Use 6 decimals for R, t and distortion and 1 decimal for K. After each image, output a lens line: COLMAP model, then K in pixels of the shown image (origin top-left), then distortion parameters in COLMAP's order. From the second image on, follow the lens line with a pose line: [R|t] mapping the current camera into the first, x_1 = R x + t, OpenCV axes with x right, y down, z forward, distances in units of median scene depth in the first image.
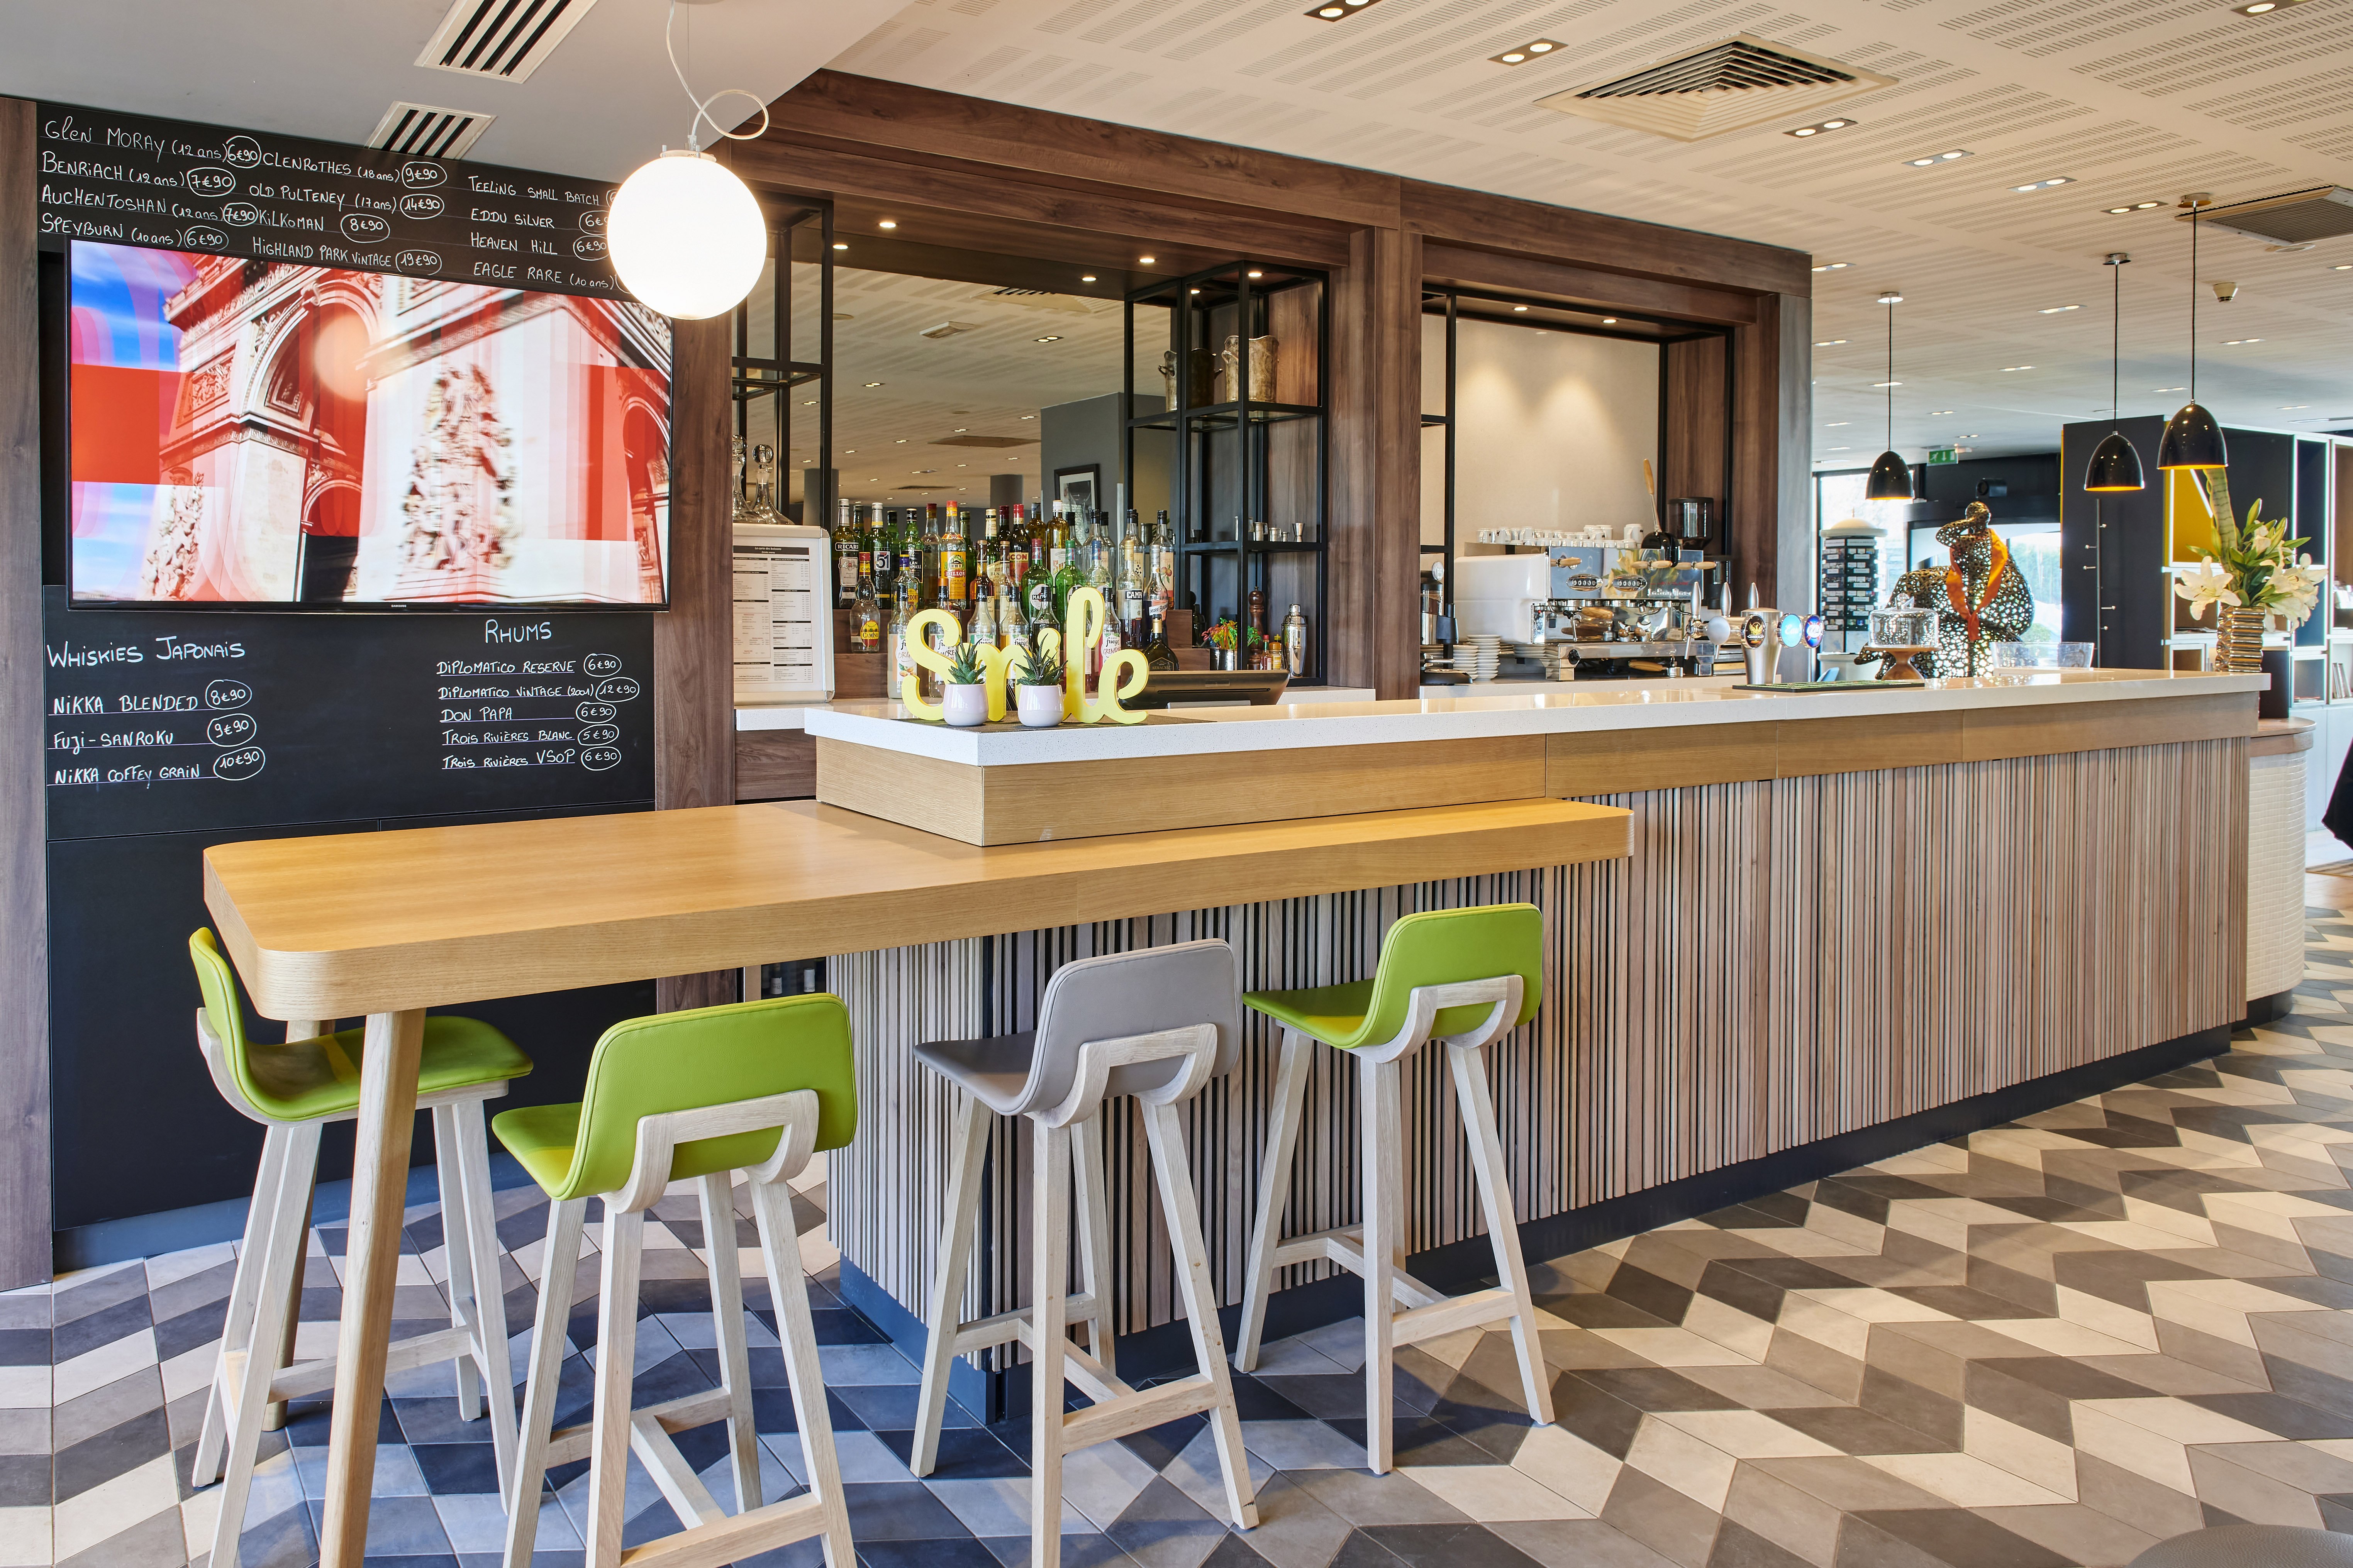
lens RADIAL K [[1541.9, 0, 1175.4], [0, 1541.9, 702.1], [0, 0, 1]] dist [-0.003242, -0.000435]
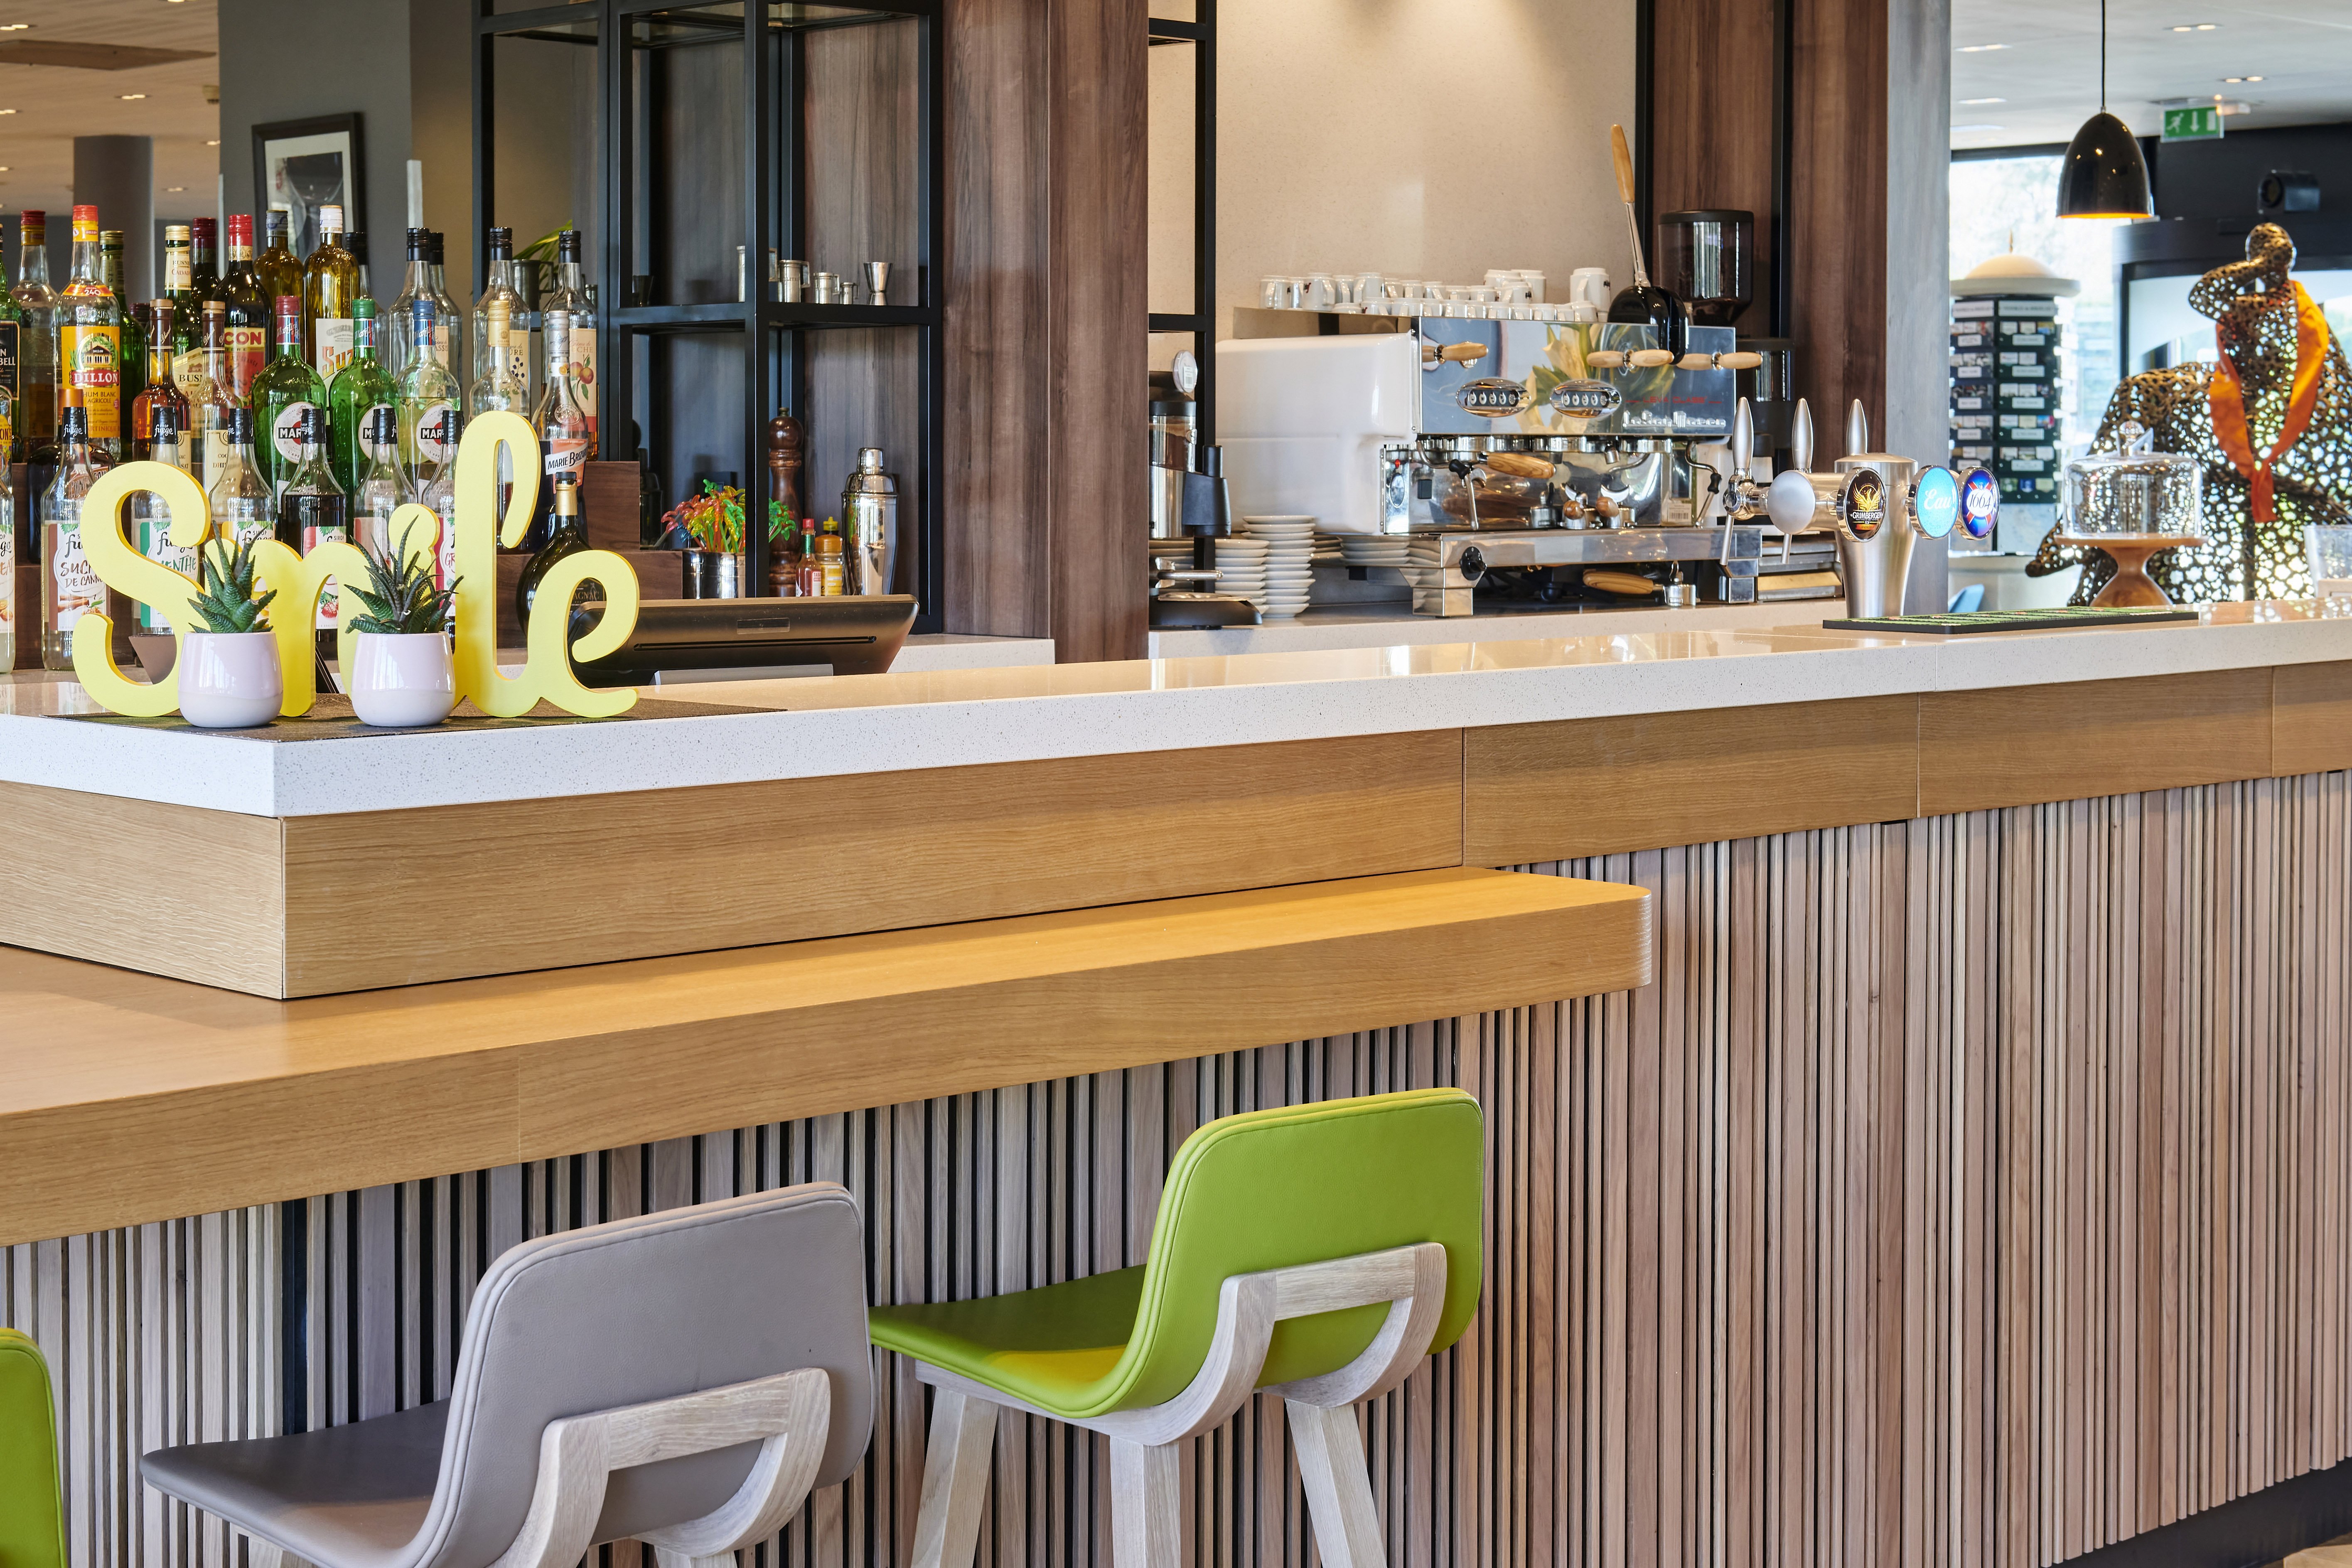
lens RADIAL K [[3797.8, 0, 1176.0], [0, 3797.8, 784.0], [0, 0, 1]] dist [-0.015575, -0.005504]
pose [[0.977311, -0.021035, 0.210762, -0.069263], [0.015780, 0.999522, 0.026584, 0.004767], [-0.211220, -0.022655, 0.977176, -0.076209]]
